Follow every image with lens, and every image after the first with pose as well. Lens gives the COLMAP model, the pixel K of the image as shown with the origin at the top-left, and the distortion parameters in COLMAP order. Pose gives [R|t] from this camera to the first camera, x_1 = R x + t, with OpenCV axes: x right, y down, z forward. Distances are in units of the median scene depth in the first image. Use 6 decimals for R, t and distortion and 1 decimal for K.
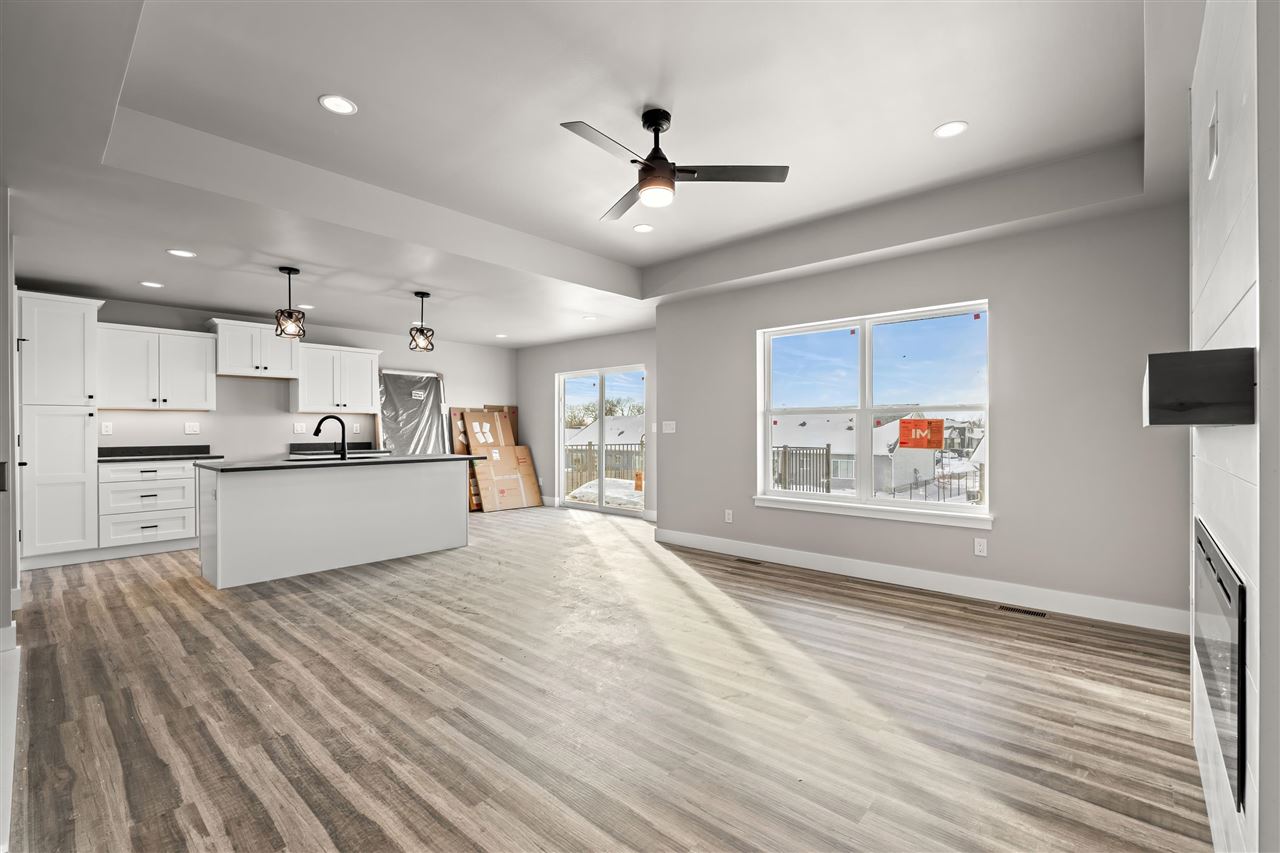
lens RADIAL K [[559.1, 0, 648.5], [0, 559.1, 426.2], [0, 0, 1]] dist [-0.002193, -0.000158]
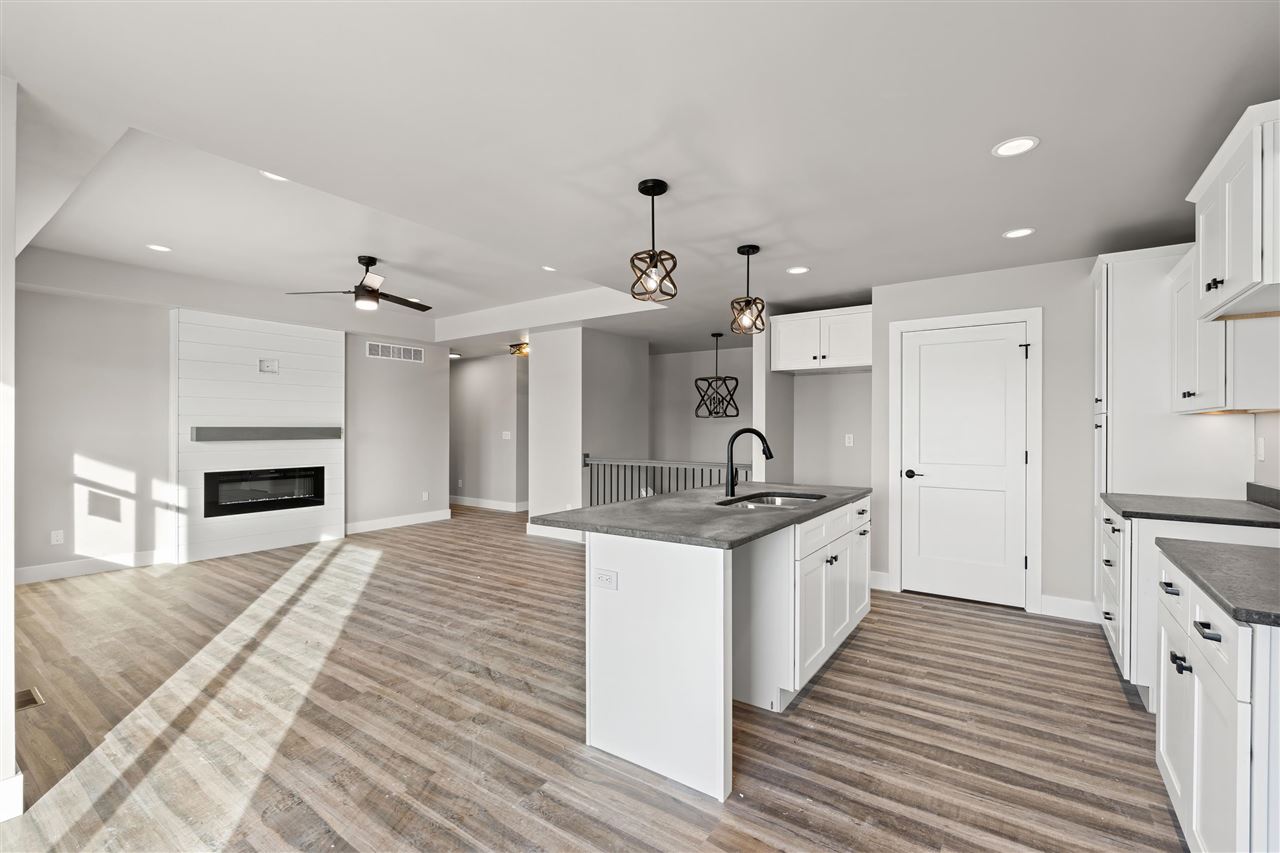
lens RADIAL K [[559.1, 0, 637.8], [0, 559.1, 430.7], [0, 0, 1]] dist [-0.002193, -0.000158]
pose [[-0.994589, 0.014274, -0.102903, -0.512840], [0.013761, 0.999889, 0.005698, -0.029115], [0.102973, 0.004252, -0.994675, 2.253875]]
